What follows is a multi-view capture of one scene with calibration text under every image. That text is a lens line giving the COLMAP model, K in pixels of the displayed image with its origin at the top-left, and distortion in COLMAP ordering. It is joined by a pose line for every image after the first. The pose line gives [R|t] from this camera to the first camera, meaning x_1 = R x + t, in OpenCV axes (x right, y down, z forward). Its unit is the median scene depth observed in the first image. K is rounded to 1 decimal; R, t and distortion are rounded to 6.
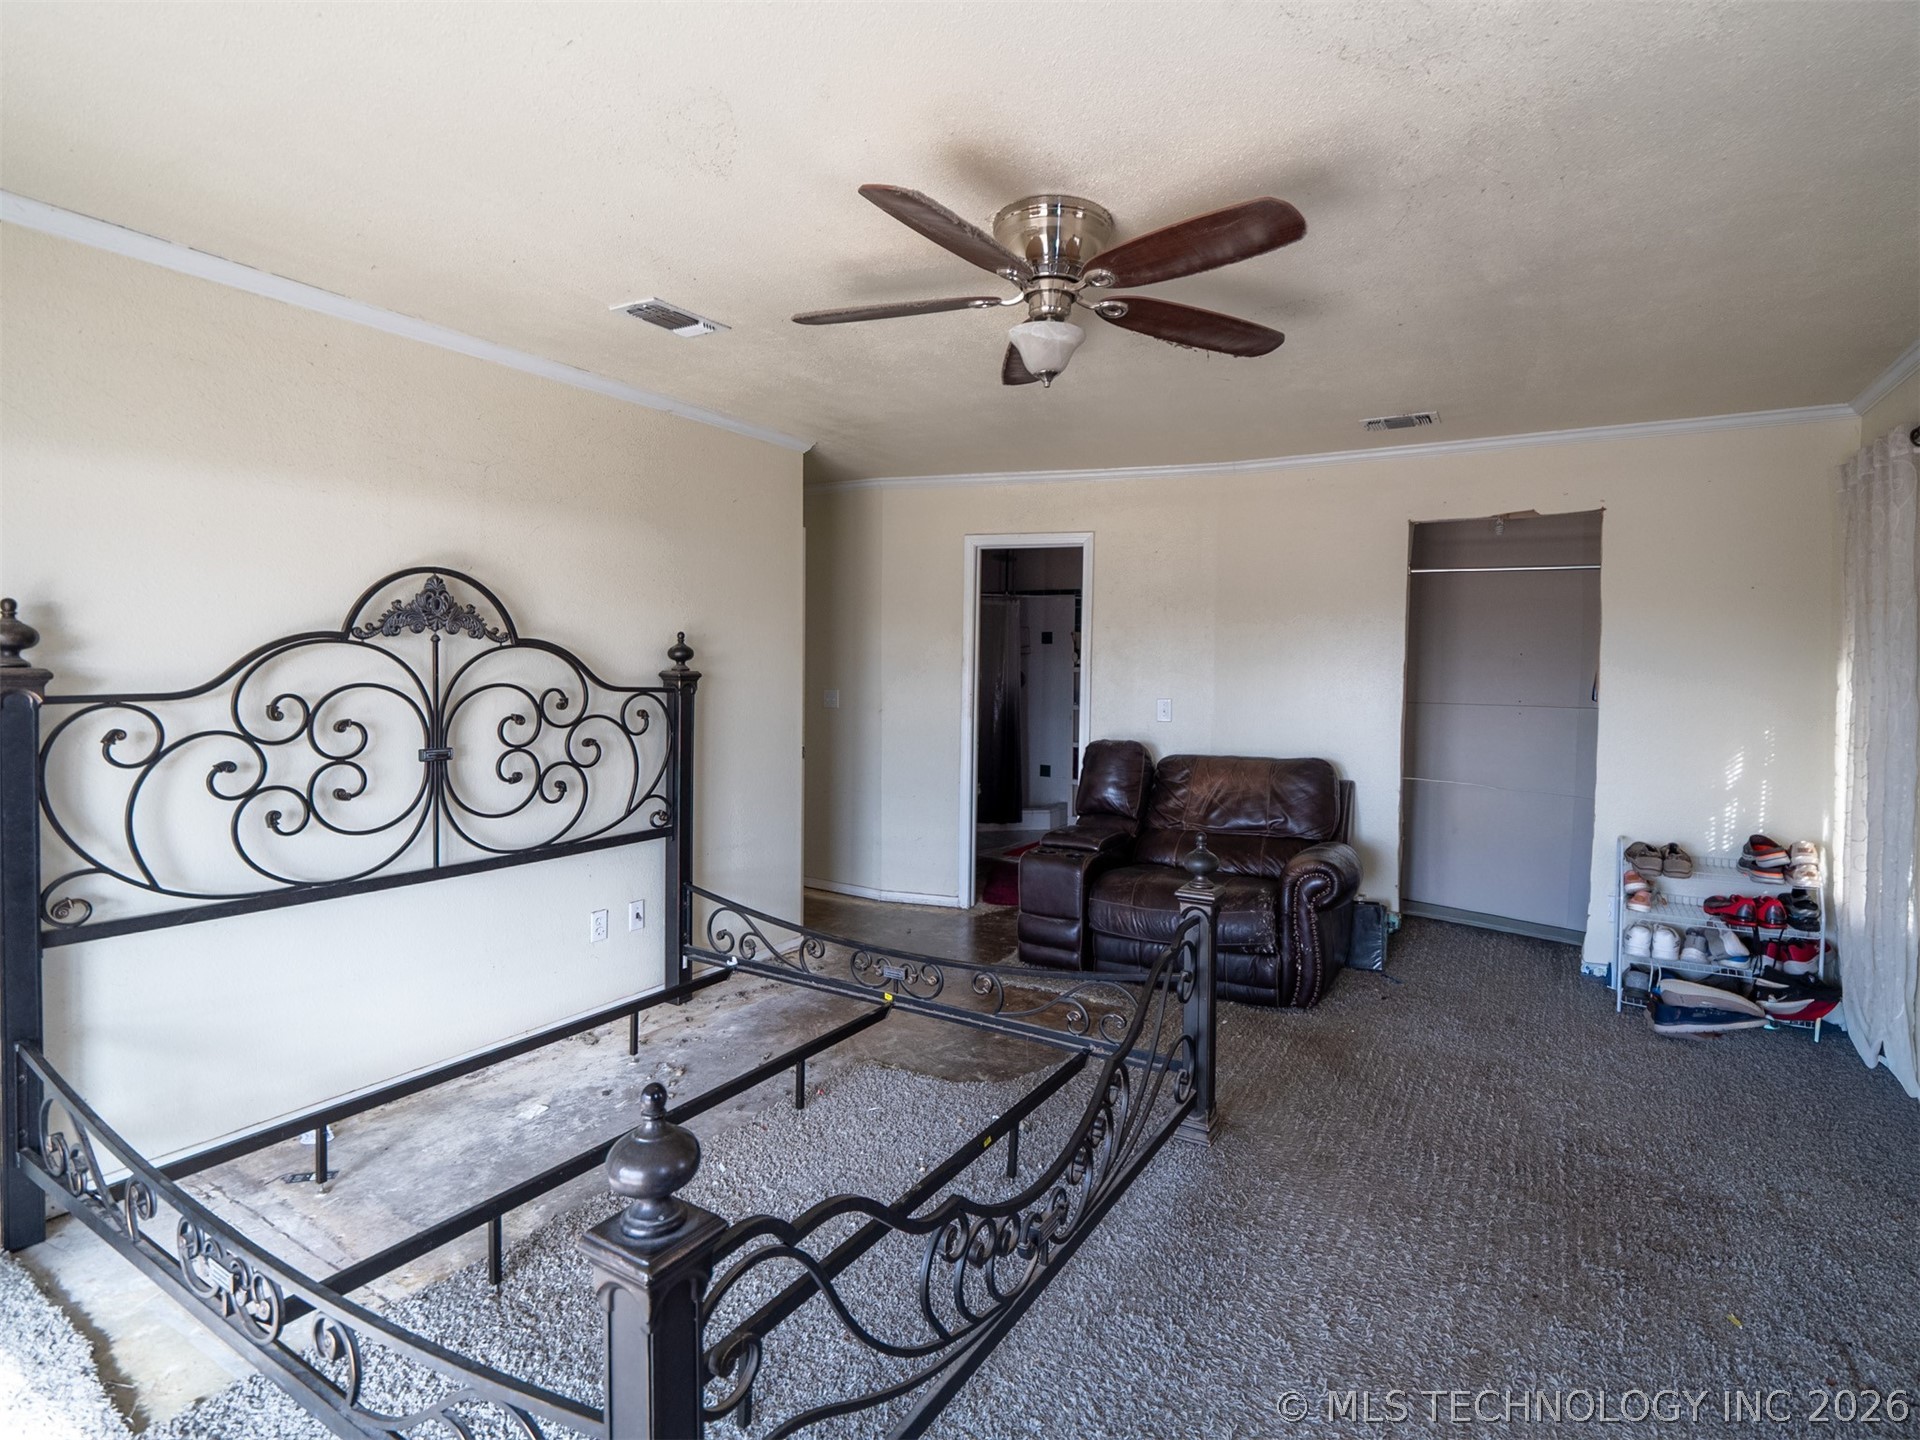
lens RADIAL K [[954.2, 0, 976.7], [0, 954.2, 714.0], [0, 0, 1]] dist [-0.011517, 0.000803]
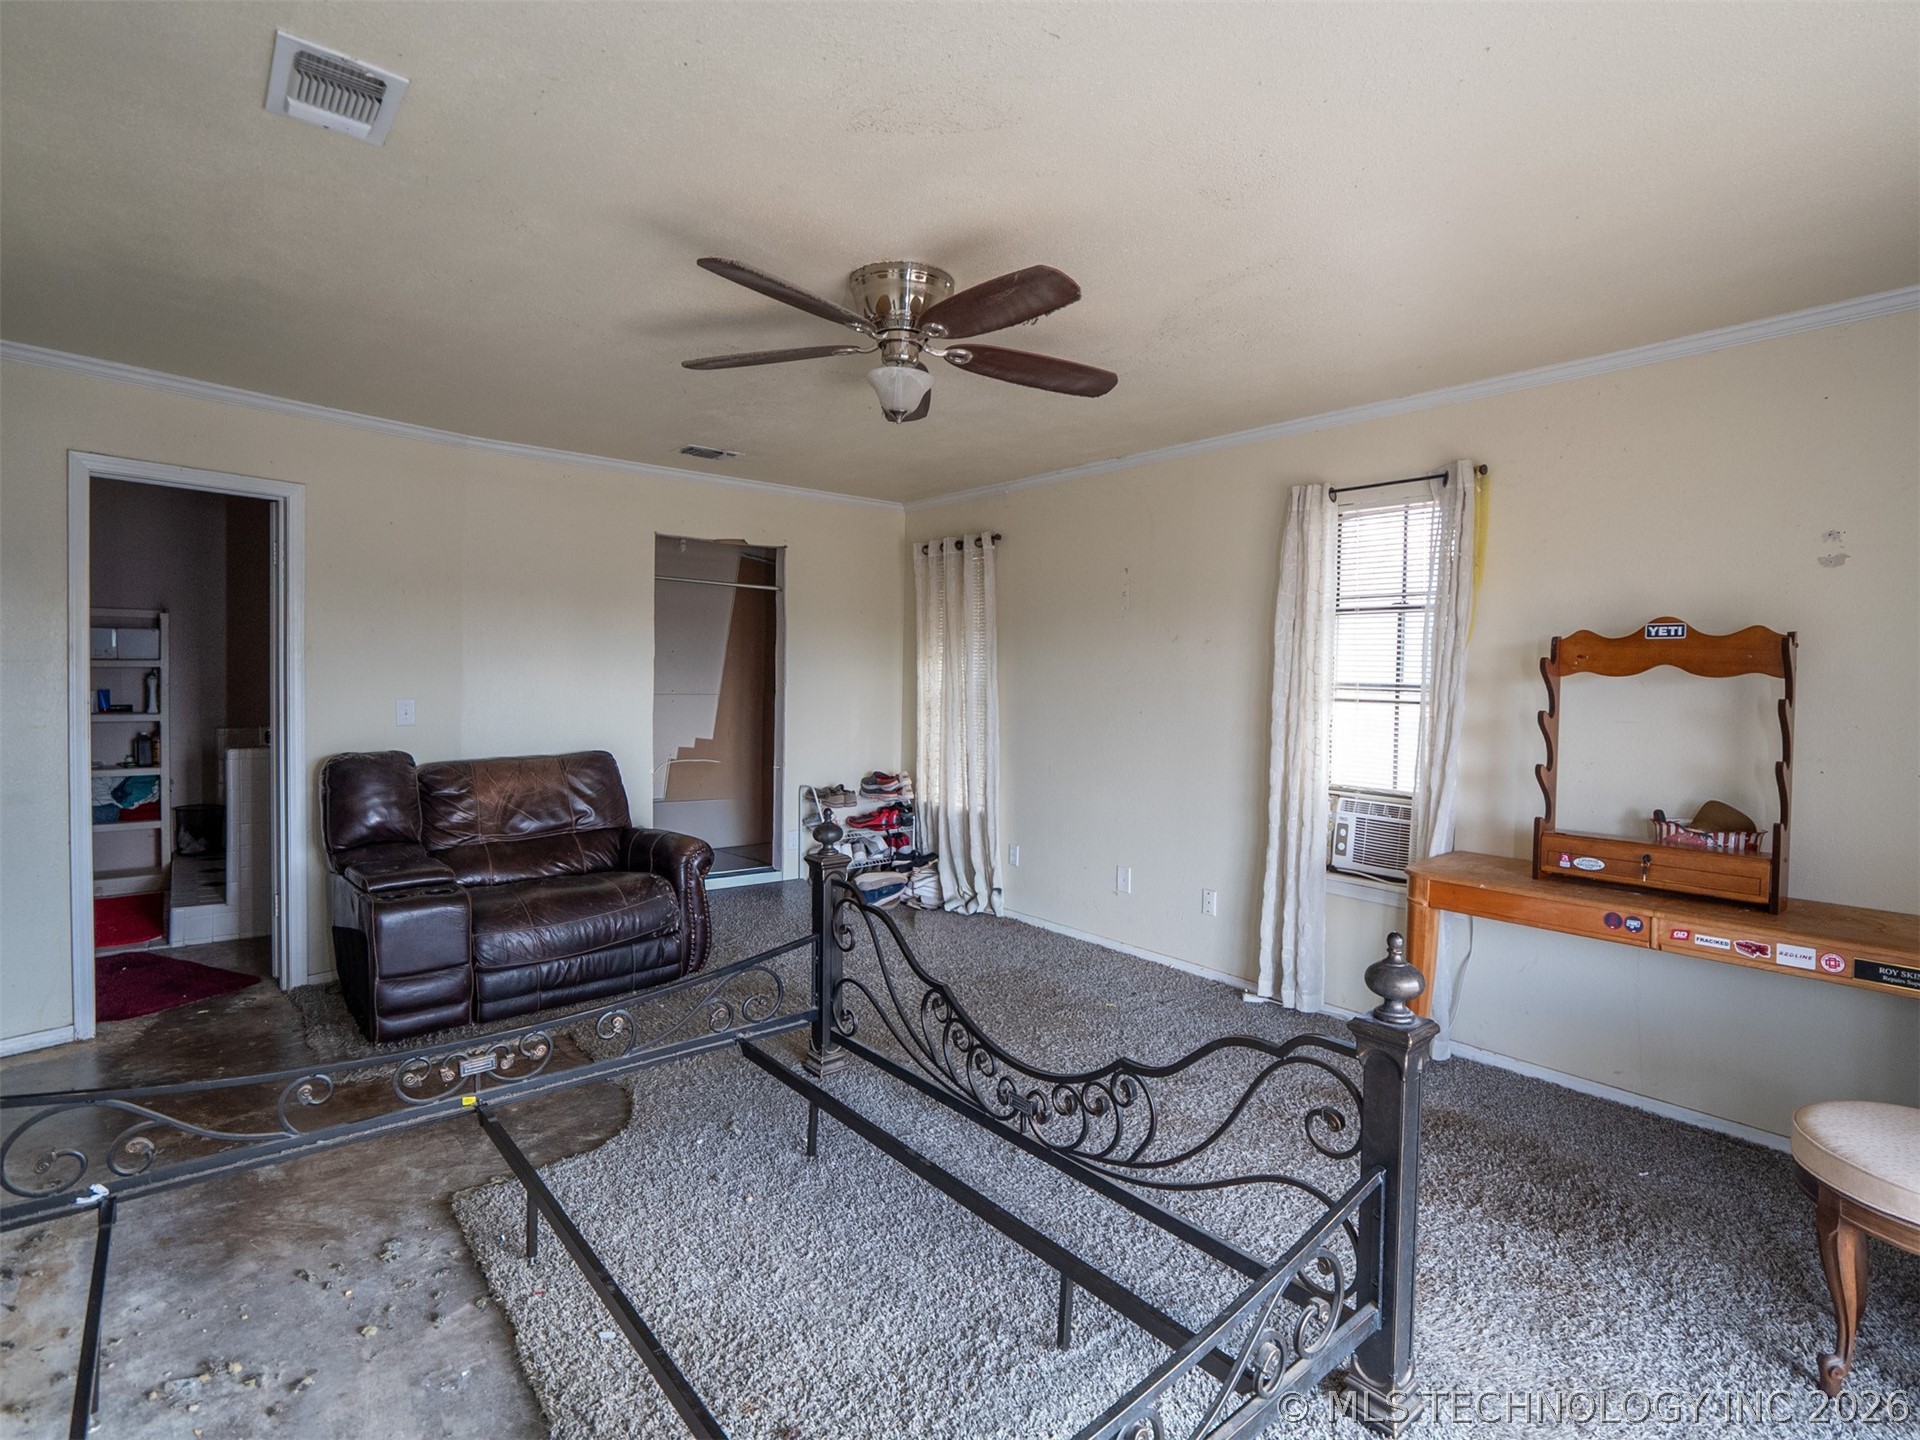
lens RADIAL K [[954.2, 0, 989.4], [0, 954.2, 710.8], [0, 0, 1]] dist [-0.011517, 0.000803]
pose [[0.321695, -0.048559, 0.945597, -0.448386], [0.040680, 0.998471, 0.037435, -0.016960], [-0.945969, 0.026425, 0.323178, 0.241576]]
